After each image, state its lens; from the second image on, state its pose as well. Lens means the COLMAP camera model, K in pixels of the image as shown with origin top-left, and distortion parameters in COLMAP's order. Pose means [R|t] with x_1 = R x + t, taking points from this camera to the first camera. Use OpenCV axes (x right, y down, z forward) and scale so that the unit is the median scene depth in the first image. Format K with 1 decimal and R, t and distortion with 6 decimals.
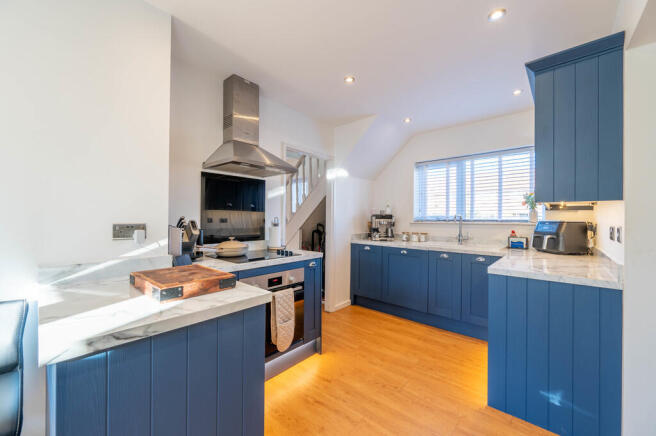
lens RADIAL K [[254.3, 0, 325.6], [0, 254.3, 218.0], [0, 0, 1]] dist [-0.000122, 0.000298]
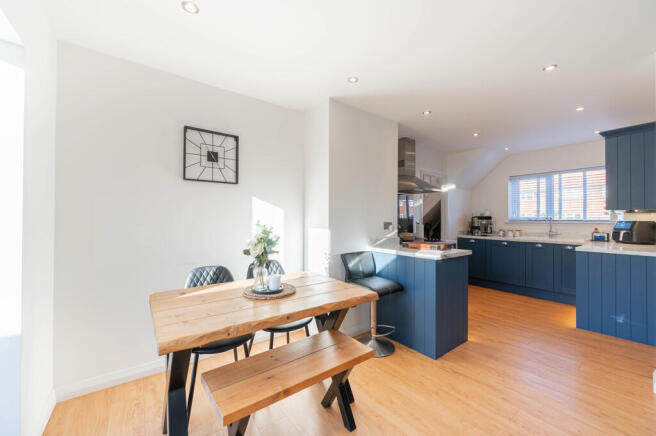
lens RADIAL K [[254.3, 0, 330.3], [0, 254.3, 217.0], [0, 0, 1]] dist [-0.000122, 0.000298]
pose [[0.981504, -0.004701, -0.191386, -0.358164], [0.003497, 0.999972, -0.006629, -0.004462], [0.191412, 0.005837, 0.981492, -0.546126]]
